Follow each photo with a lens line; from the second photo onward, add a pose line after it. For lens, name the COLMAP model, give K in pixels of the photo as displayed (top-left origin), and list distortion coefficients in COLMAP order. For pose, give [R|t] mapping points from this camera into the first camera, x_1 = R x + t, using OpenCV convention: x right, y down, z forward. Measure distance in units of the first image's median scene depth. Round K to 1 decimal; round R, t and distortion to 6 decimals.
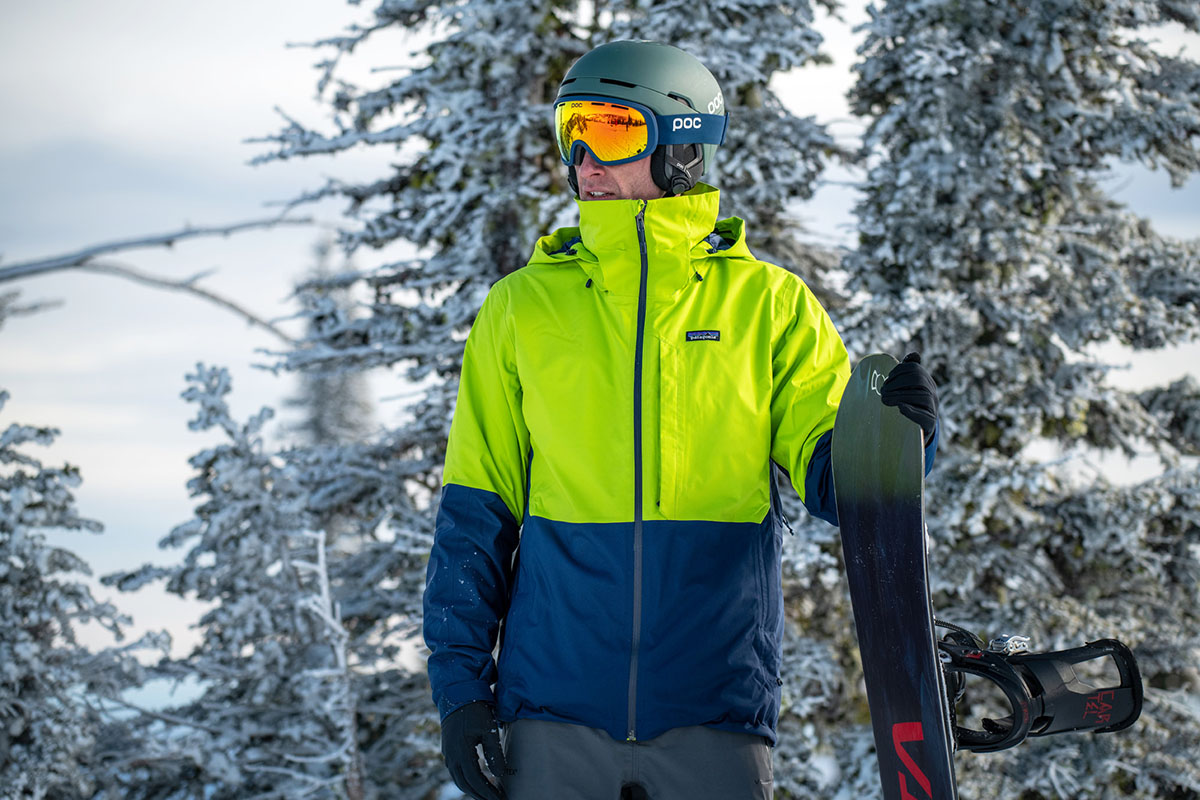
lens RADIAL K [[4322.7, 0, 600.5], [0, 4322.7, 398.3], [0, 0, 1]] dist [0.790962, 0.000000]
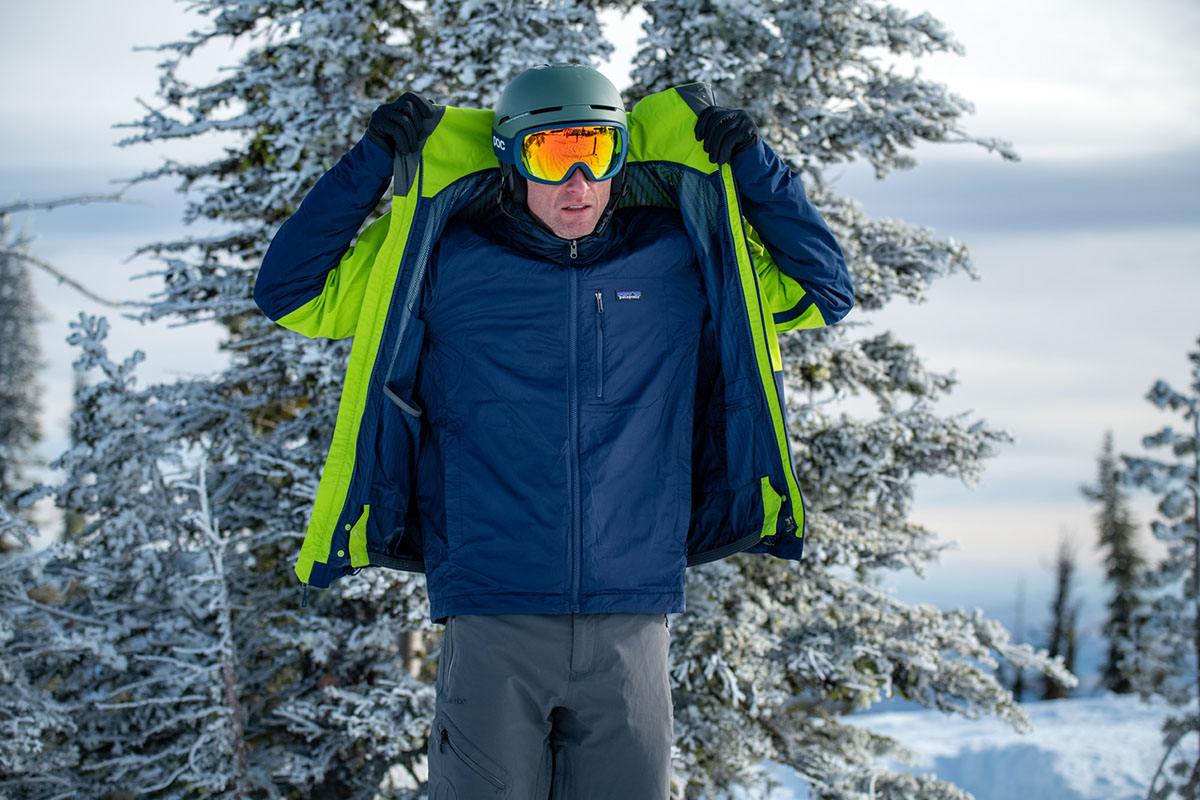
lens RADIAL K [[3151.0, 0, 599.8], [0, 3151.0, 395.5], [0, 0, 1]] dist [0.115269, 0.000000]
pose [[0.990719, 0.006215, 0.135784, -0.070515], [-0.008330, 0.999853, 0.015013, 0.000272], [-0.135671, -0.016005, 0.990625, 0.135312]]
